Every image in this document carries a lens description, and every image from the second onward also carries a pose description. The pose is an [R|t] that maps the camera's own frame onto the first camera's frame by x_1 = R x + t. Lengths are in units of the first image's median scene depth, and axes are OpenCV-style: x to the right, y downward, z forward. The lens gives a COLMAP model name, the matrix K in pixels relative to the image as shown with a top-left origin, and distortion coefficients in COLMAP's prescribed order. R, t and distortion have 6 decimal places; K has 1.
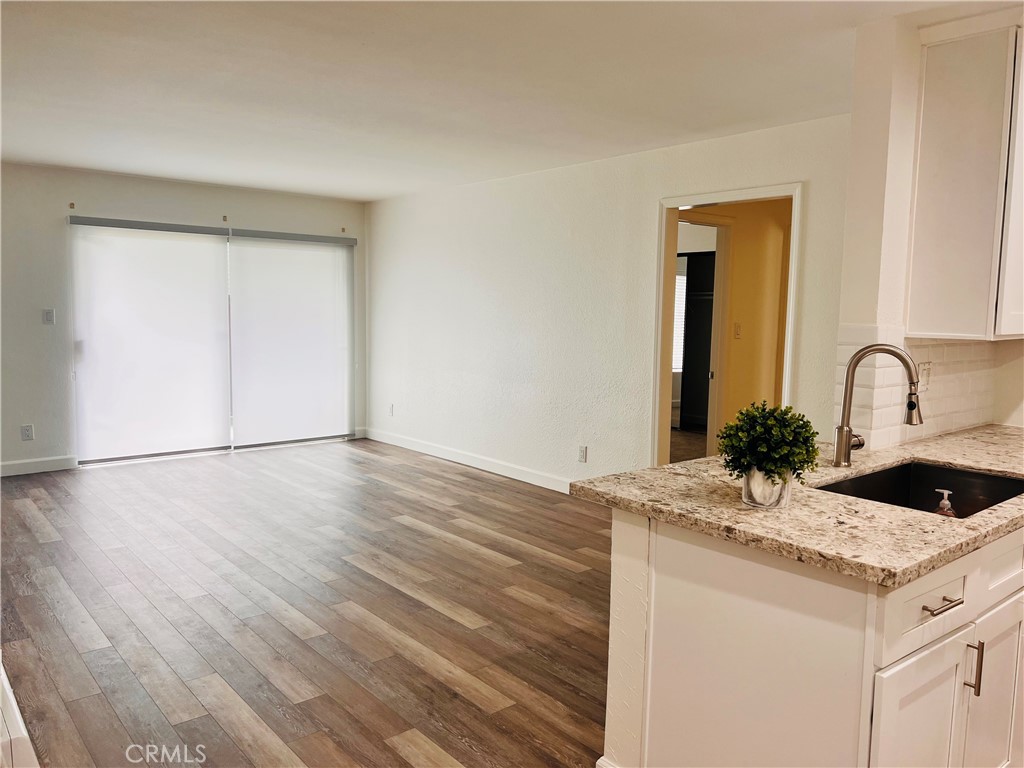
lens RADIAL K [[768.1, 0, 515.9], [0, 768.1, 378.8], [0, 0, 1]] dist [0.045907, -0.048724]
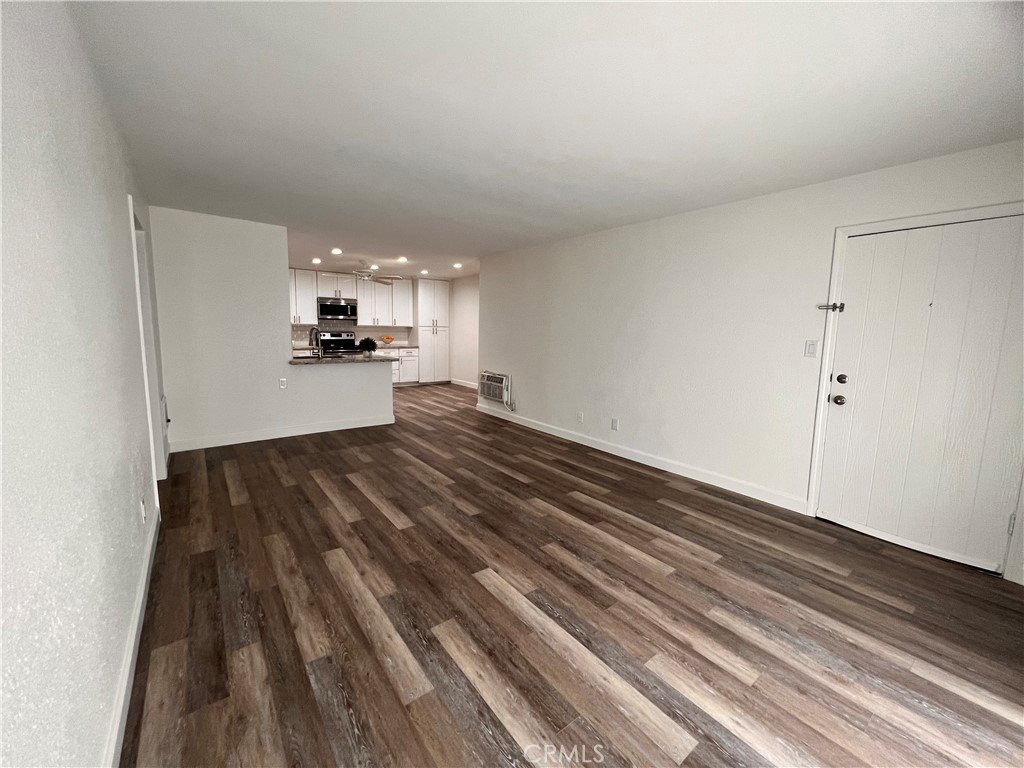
lens RADIAL K [[410.0, 0, 511.7], [0, 410.0, 383.7], [0, 0, 1]] dist [0.002040, 0.000054]
pose [[-0.998506, -0.045482, 0.030293, -0.341163], [-0.037335, 0.972574, 0.229579, -0.154911], [-0.039904, 0.228105, -0.972818, 1.684586]]
